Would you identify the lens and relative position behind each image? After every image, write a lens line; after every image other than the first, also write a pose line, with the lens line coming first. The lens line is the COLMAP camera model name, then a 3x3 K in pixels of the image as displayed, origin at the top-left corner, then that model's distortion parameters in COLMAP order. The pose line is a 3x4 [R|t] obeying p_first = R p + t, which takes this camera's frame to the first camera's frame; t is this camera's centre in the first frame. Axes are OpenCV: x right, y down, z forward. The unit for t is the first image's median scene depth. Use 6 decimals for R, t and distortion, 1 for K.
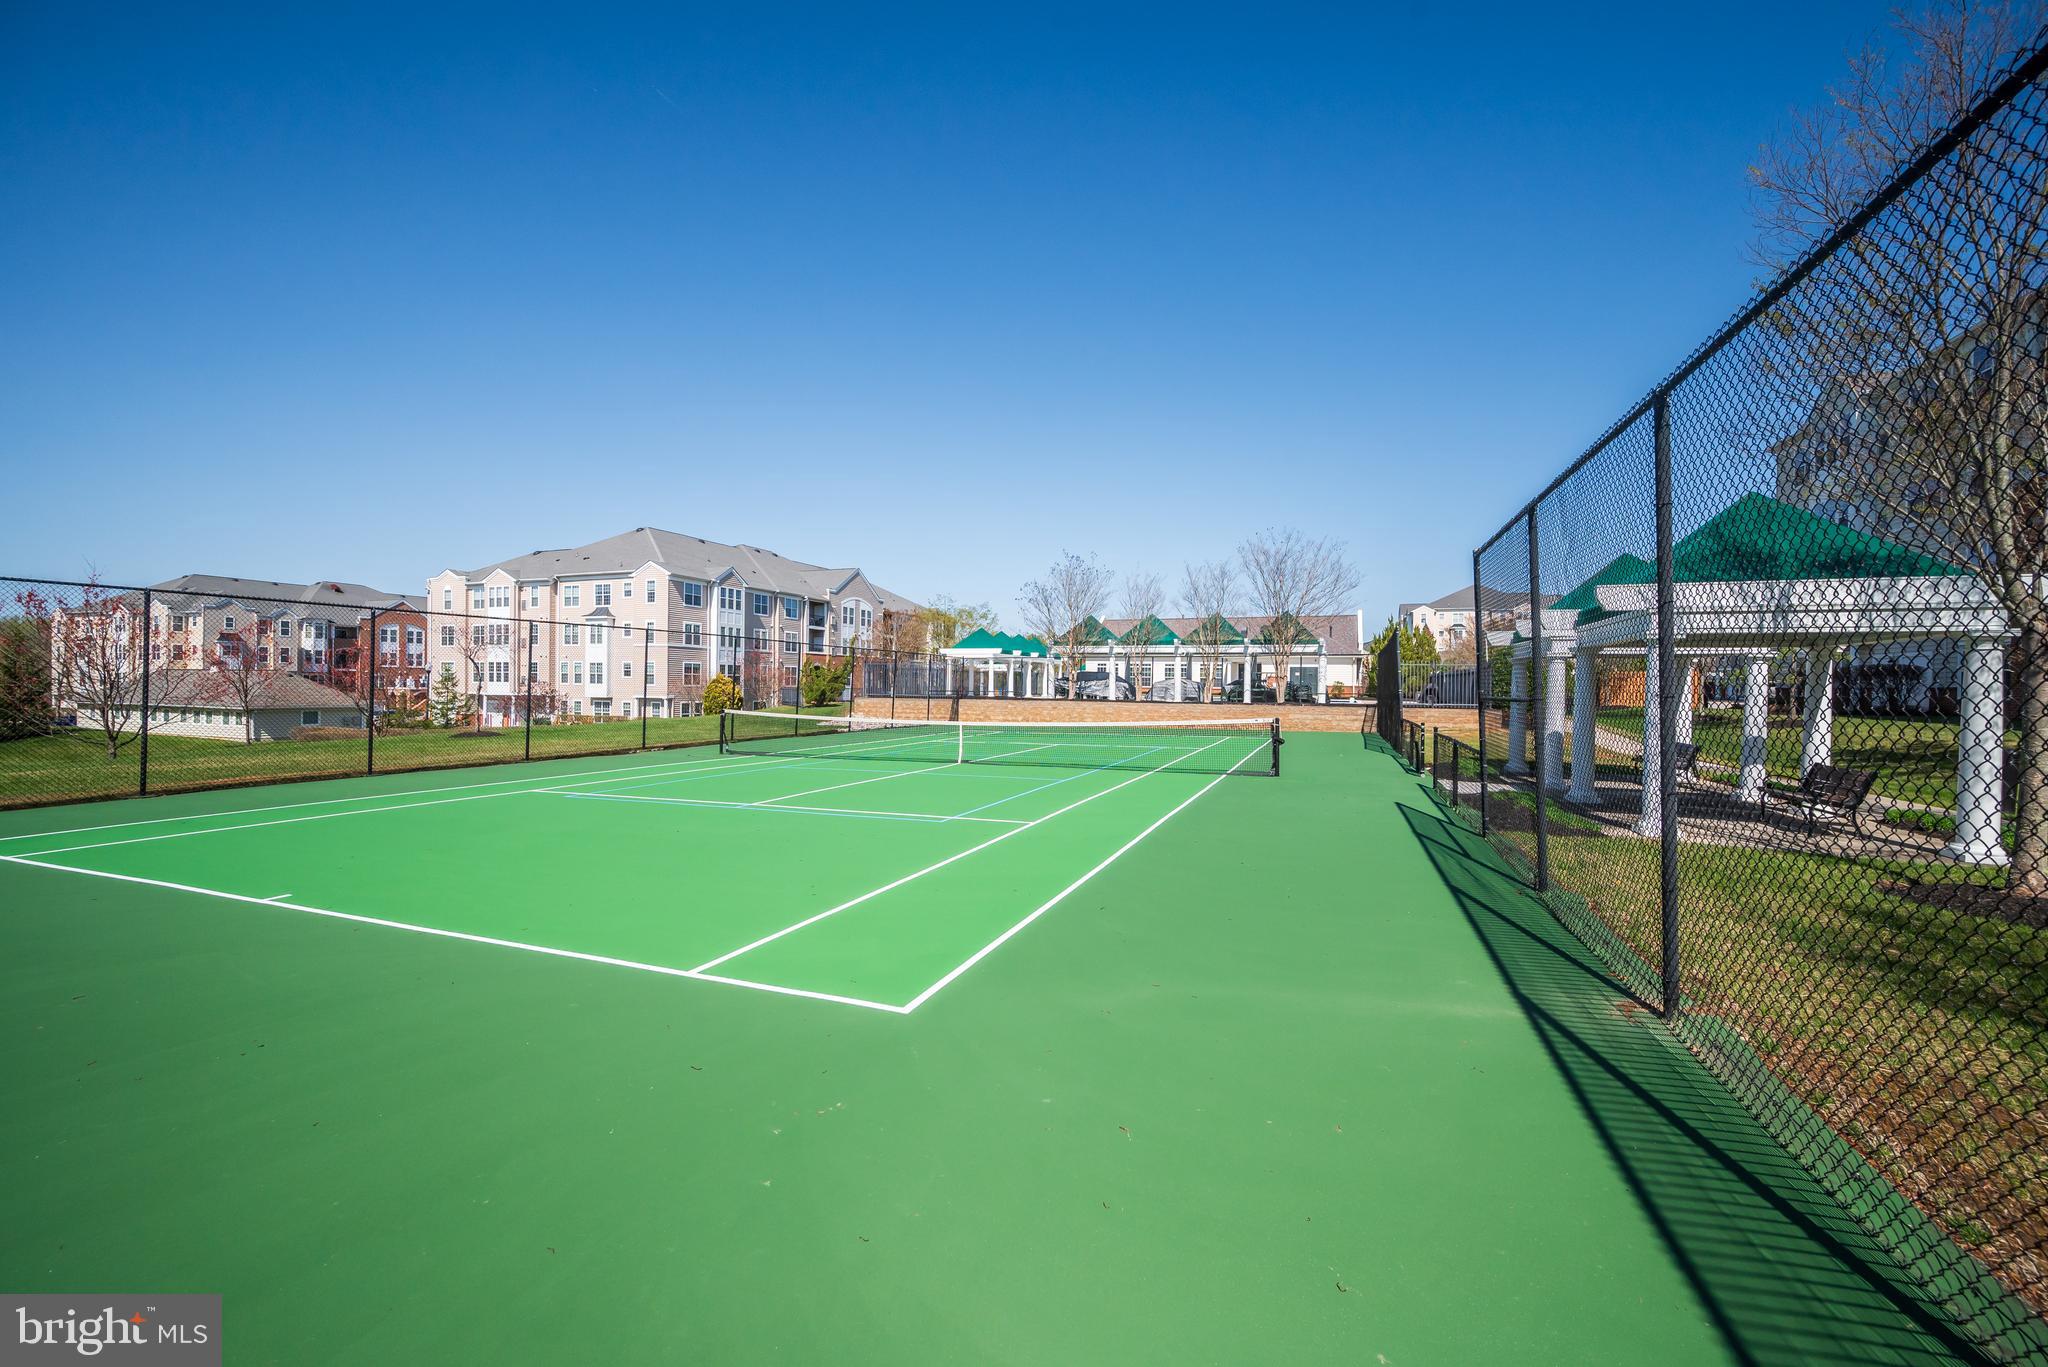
lens RADIAL K [[824.3, 0, 1024.0], [0, 824.3, 683.5], [0, 0, 1]] dist [0.000196, 0.000022]
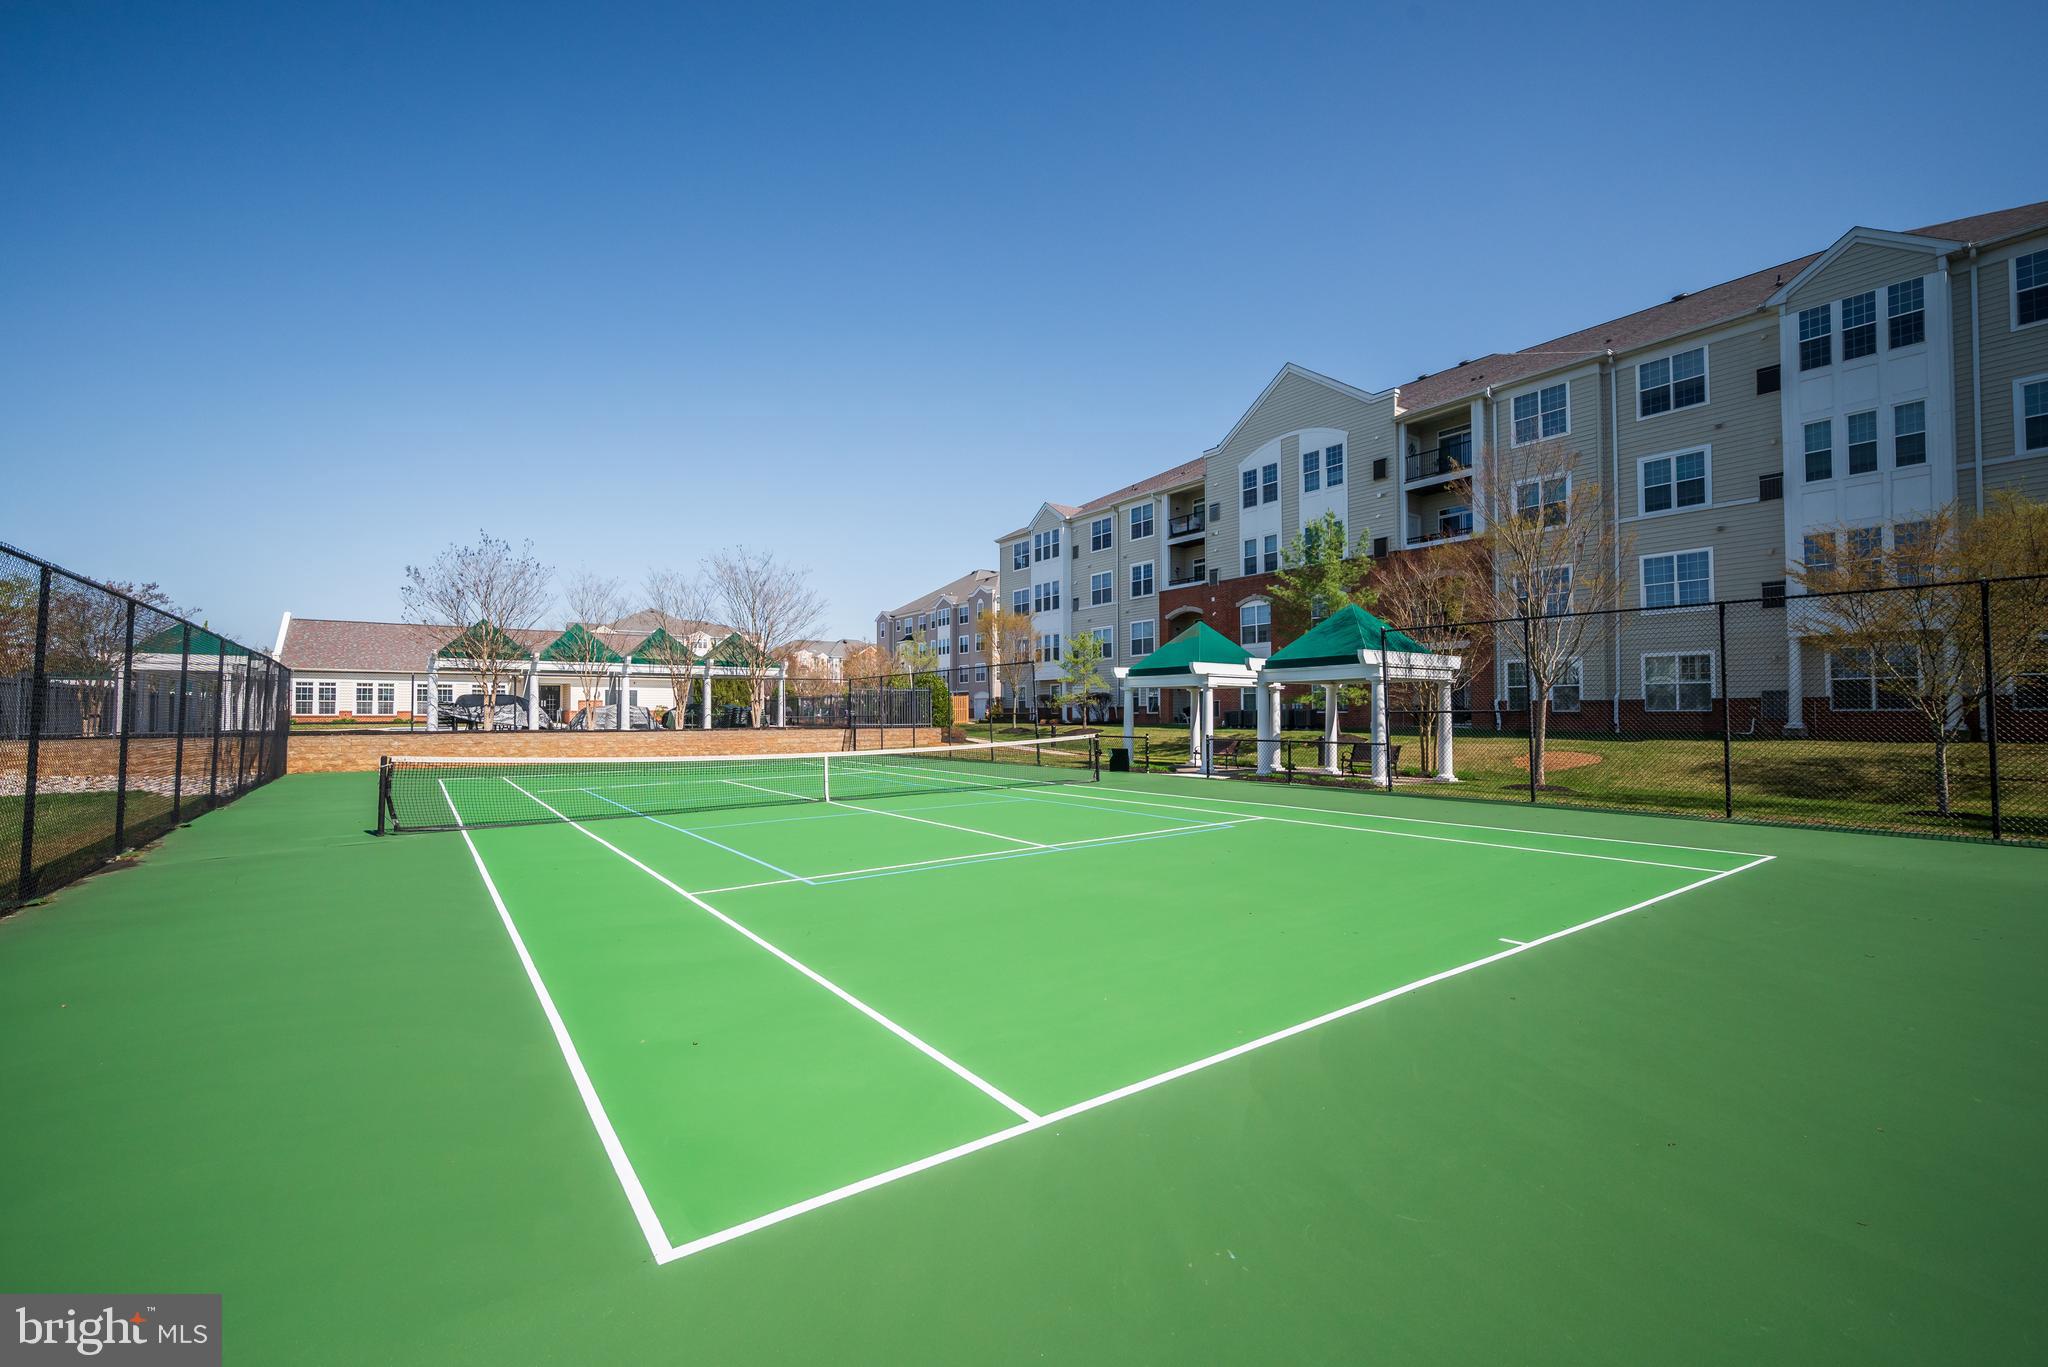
lens RADIAL K [[872.6, 0, 1024.0], [0, 872.6, 683.5], [0, 0, 1]] dist [0.000900, 0.000054]
pose [[0.540383, 0.016728, 0.841253, -0.364140], [0.007376, 0.999670, -0.024616, -0.000659], [-0.841387, 0.019507, 0.540081, 0.168508]]
